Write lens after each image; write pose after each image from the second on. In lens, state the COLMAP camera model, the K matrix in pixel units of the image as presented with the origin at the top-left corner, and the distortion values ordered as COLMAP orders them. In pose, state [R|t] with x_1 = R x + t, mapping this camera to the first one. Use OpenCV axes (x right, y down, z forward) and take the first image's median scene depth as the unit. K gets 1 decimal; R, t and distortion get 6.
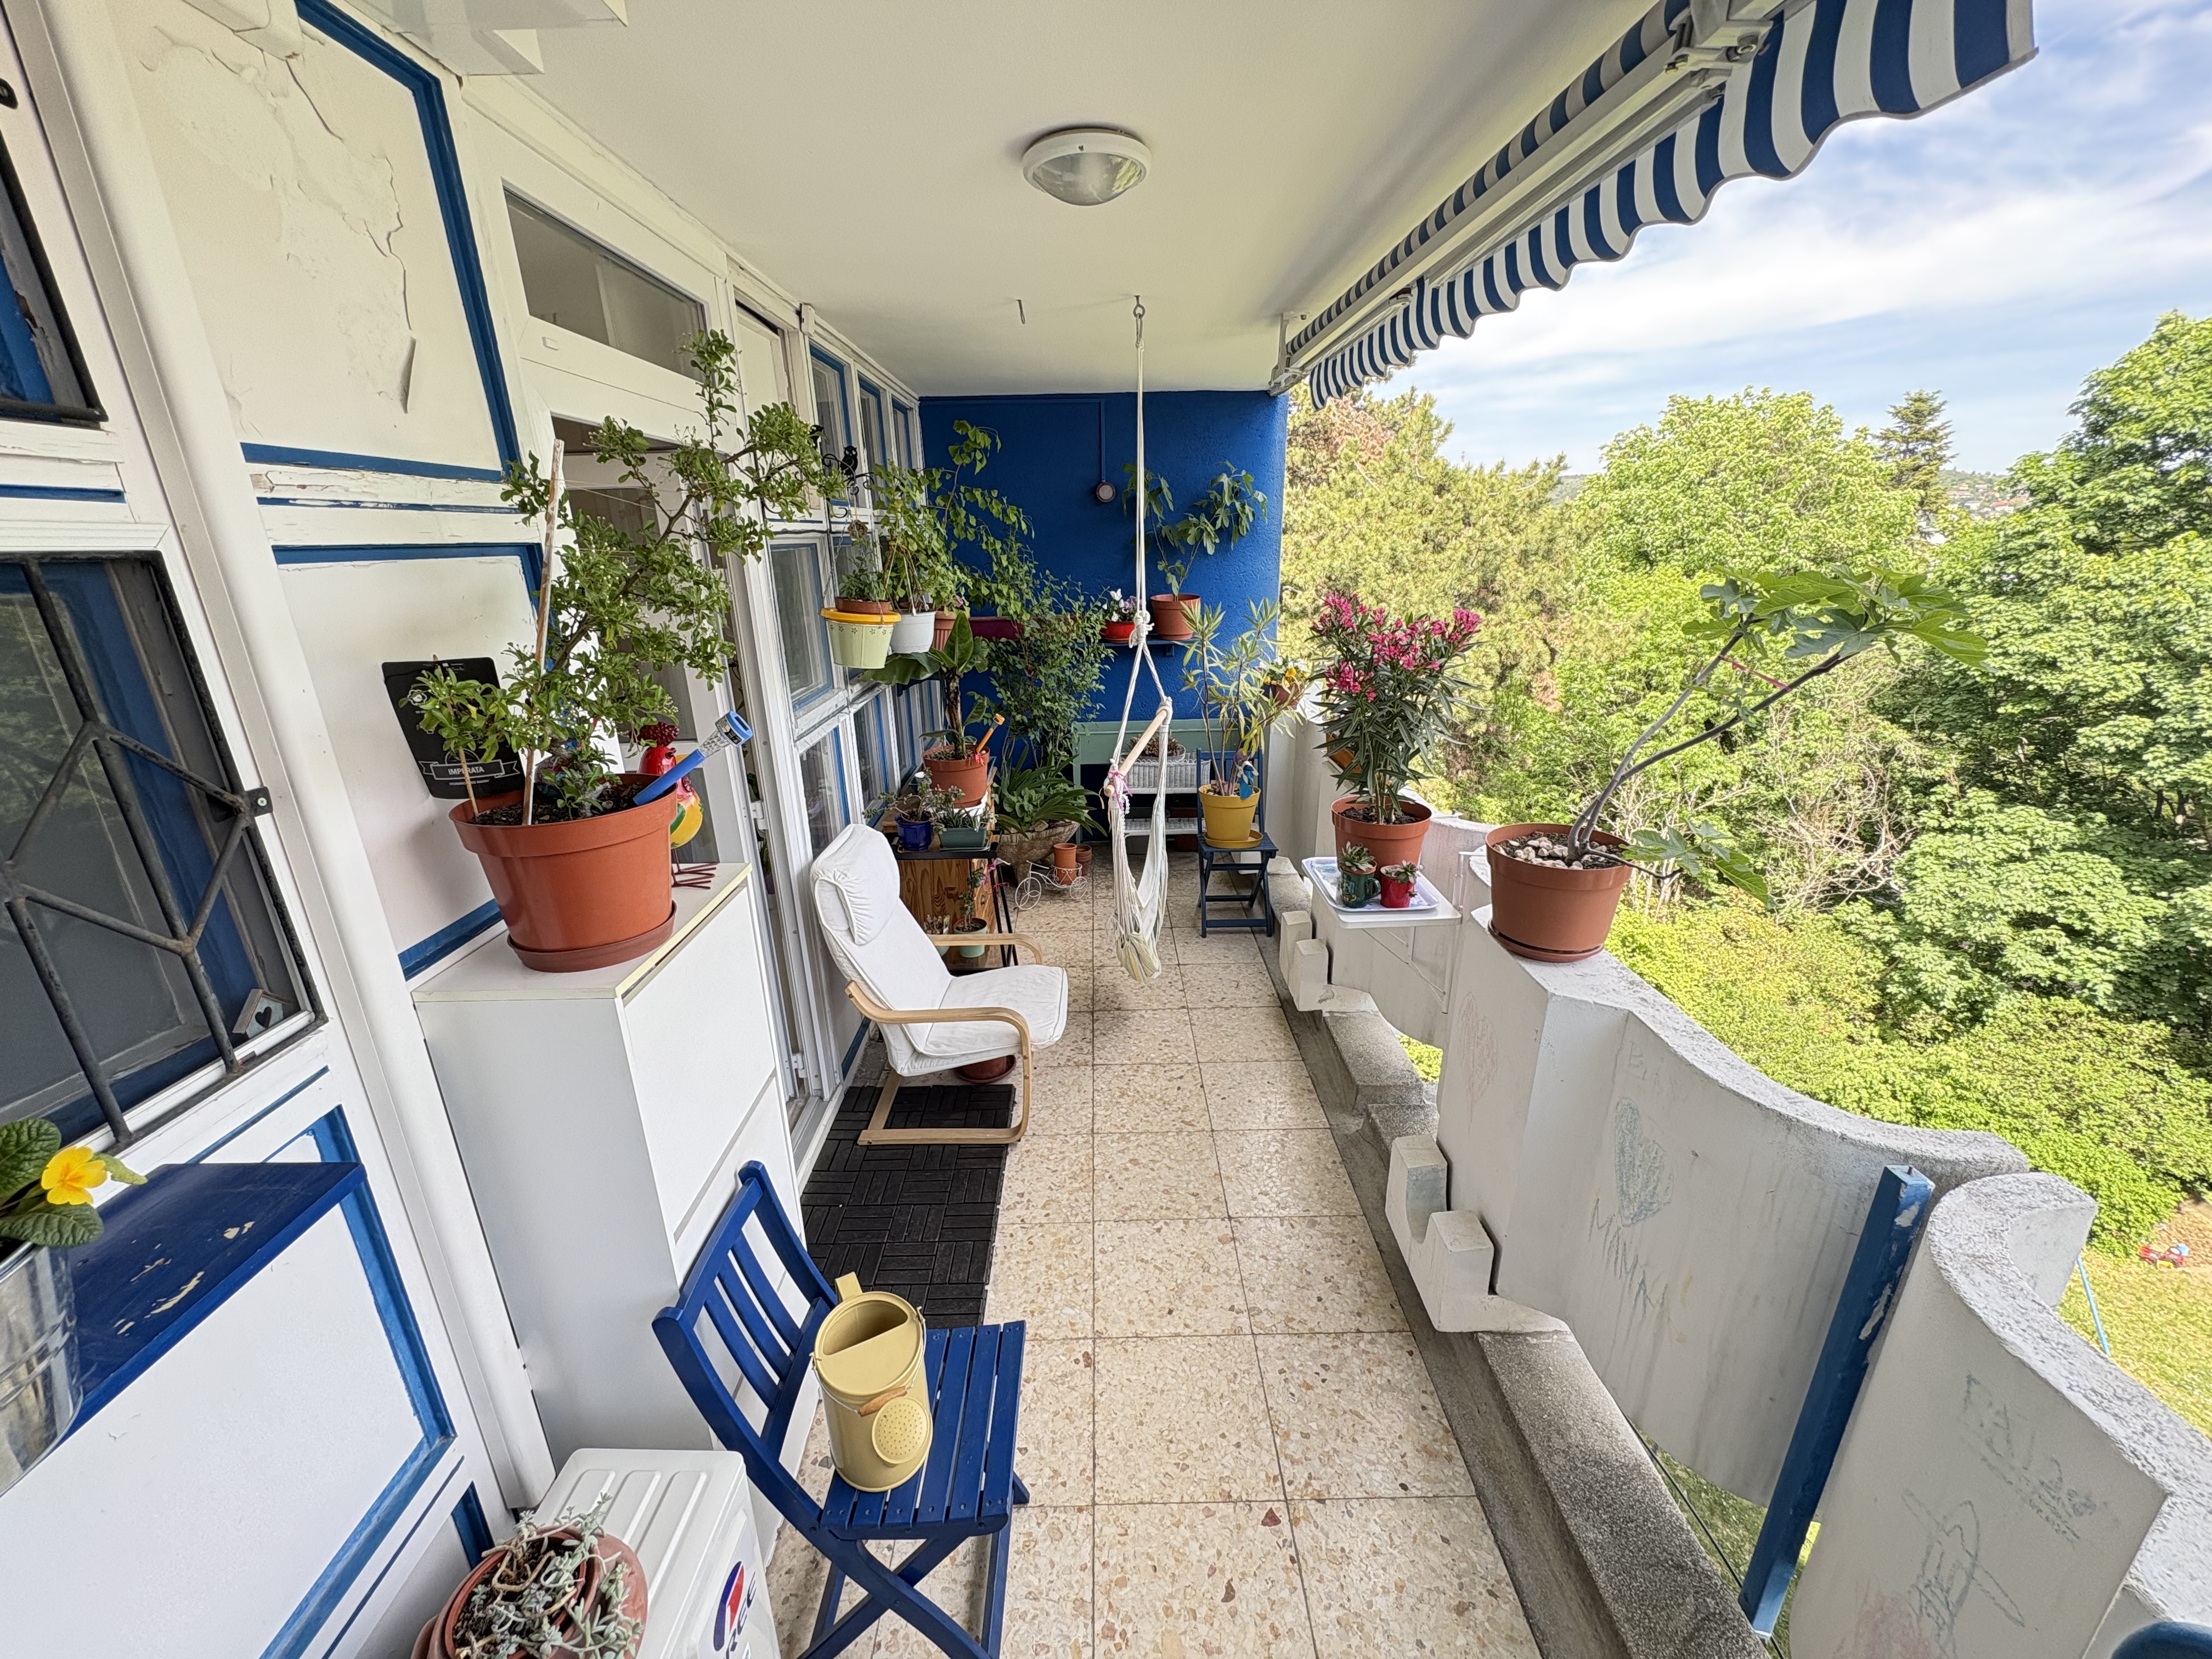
lens RADIAL K [[882.2, 0, 1100.5], [0, 882.2, 828.2], [0, 0, 1]] dist [0.000195, 0.000540]
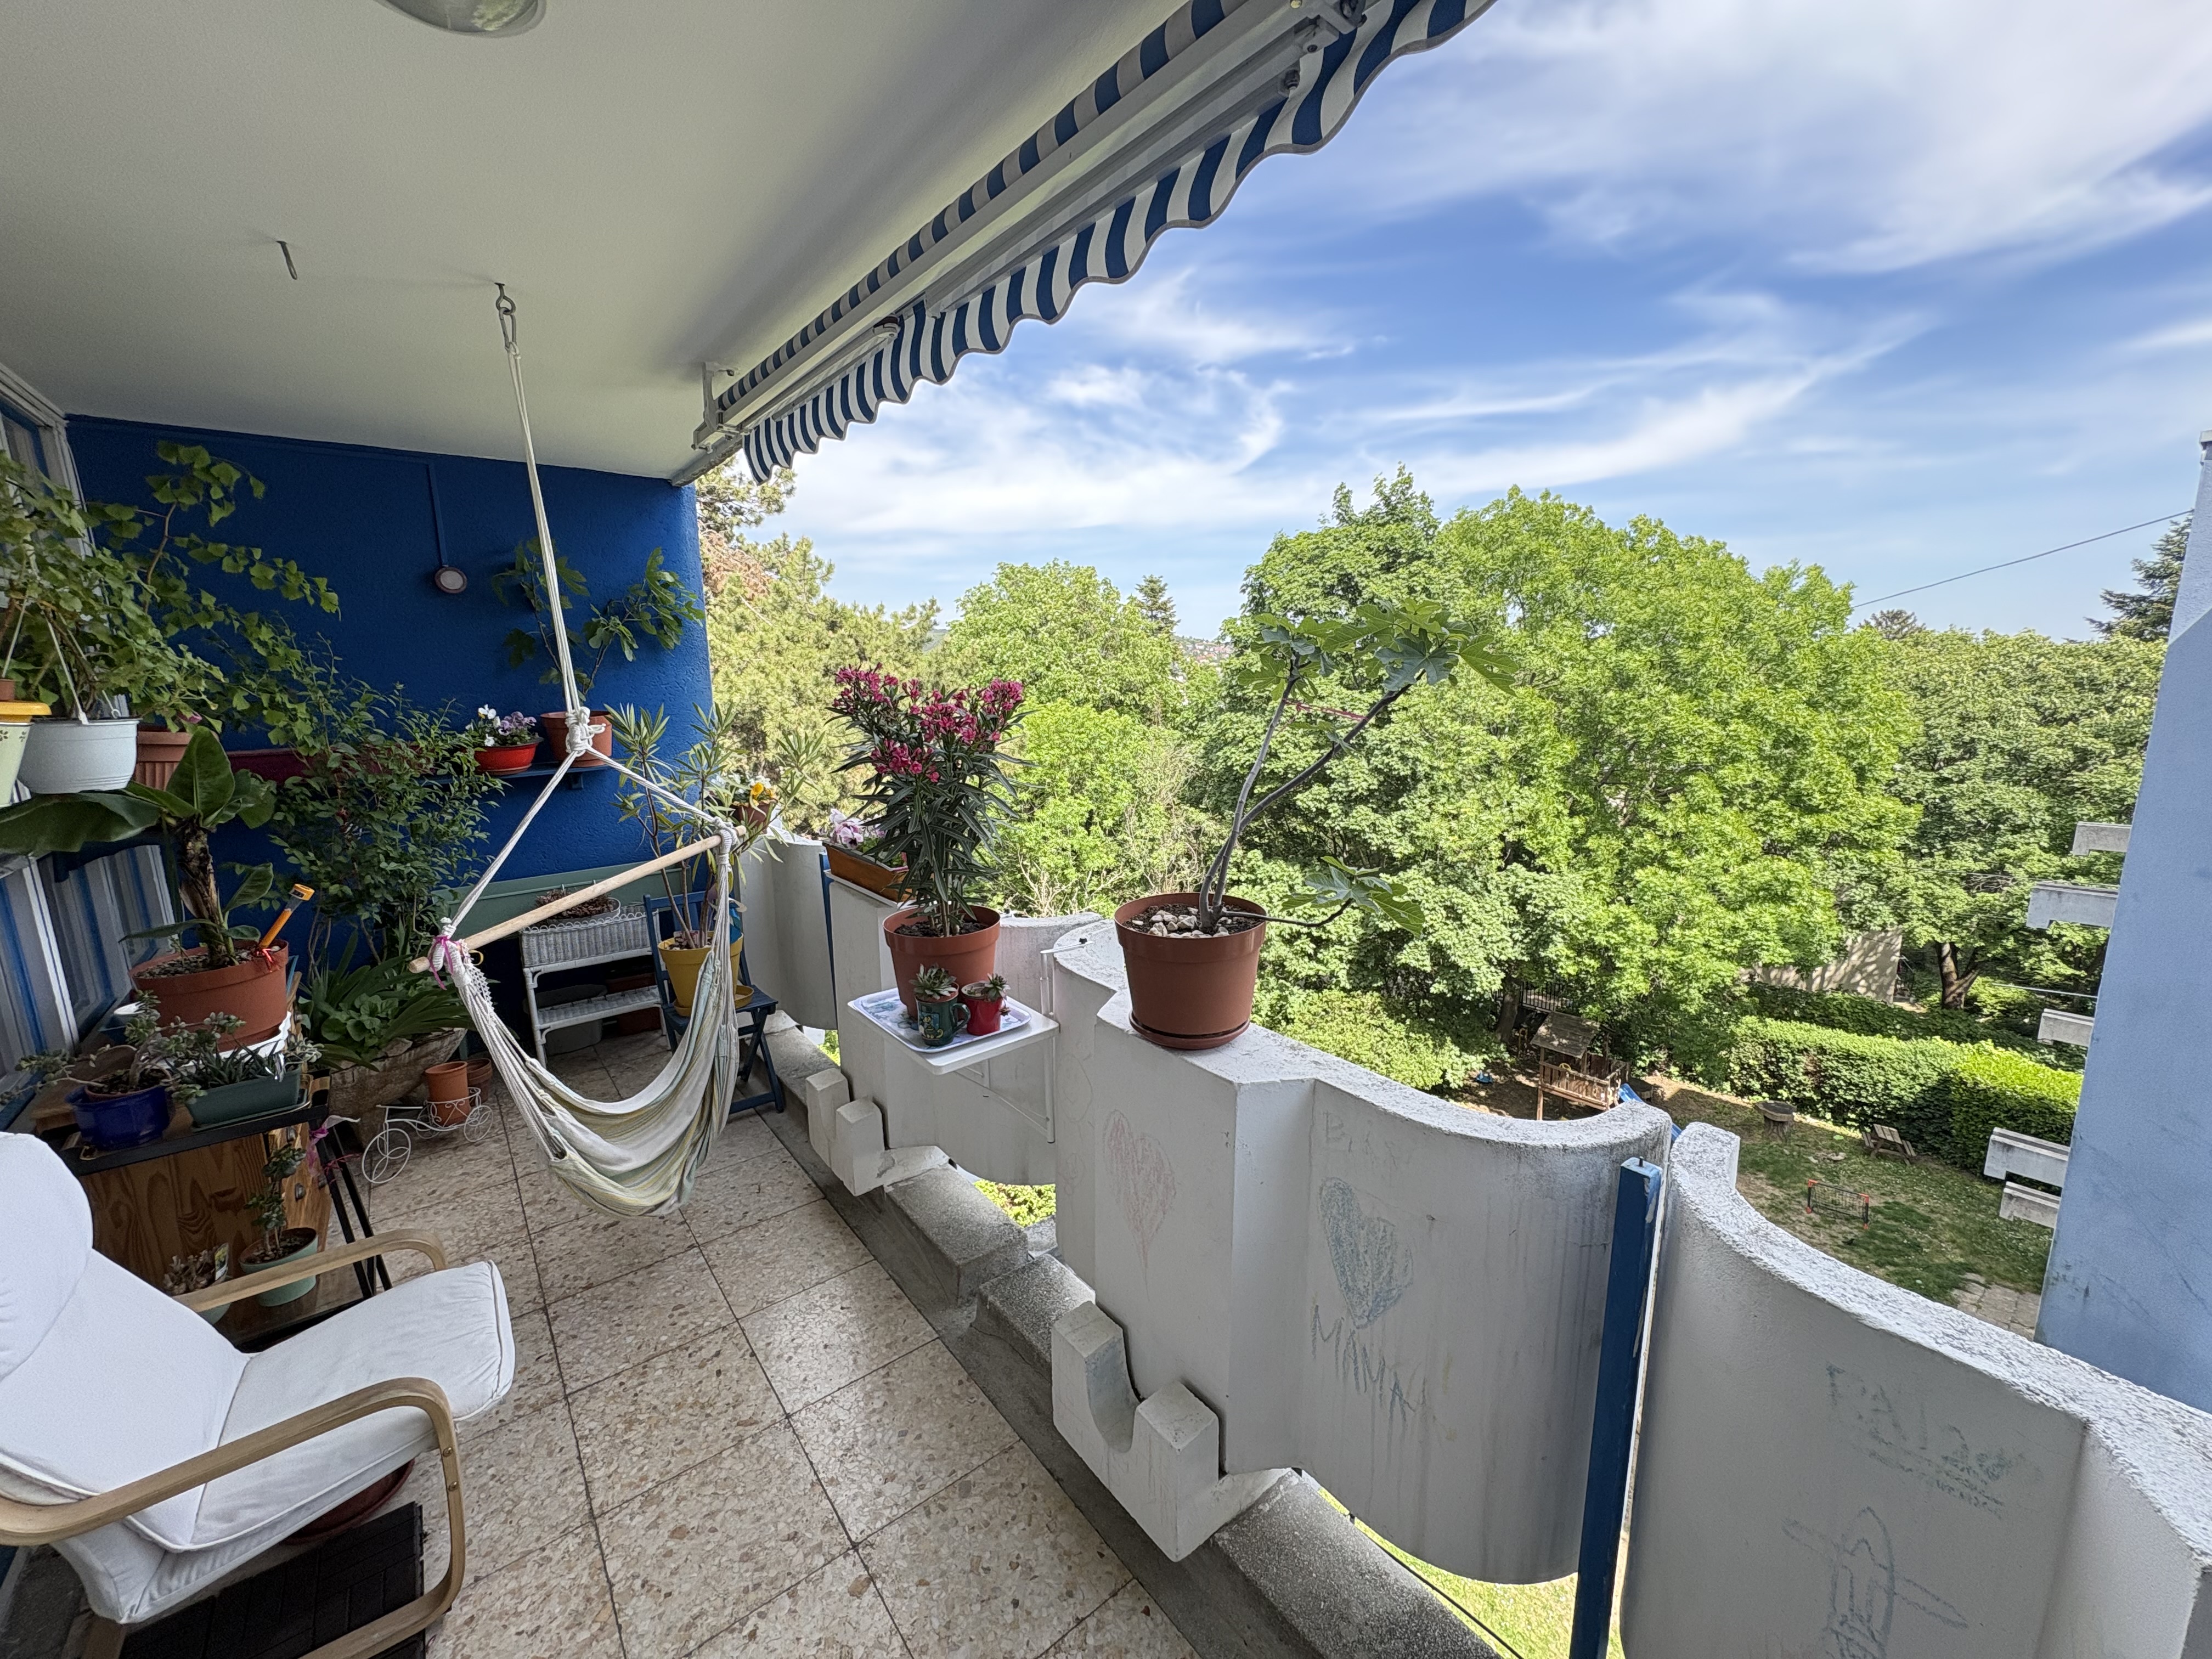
lens RADIAL K [[882.2, 0, 1100.5], [0, 882.2, 828.2], [0, 0, 1]] dist [0.000195, 0.000540]
pose [[0.793003, -0.103305, 0.600396, -0.040049], [0.194617, 0.976835, -0.088975, -0.001911], [-0.577296, 0.187405, 0.794738, 0.177386]]
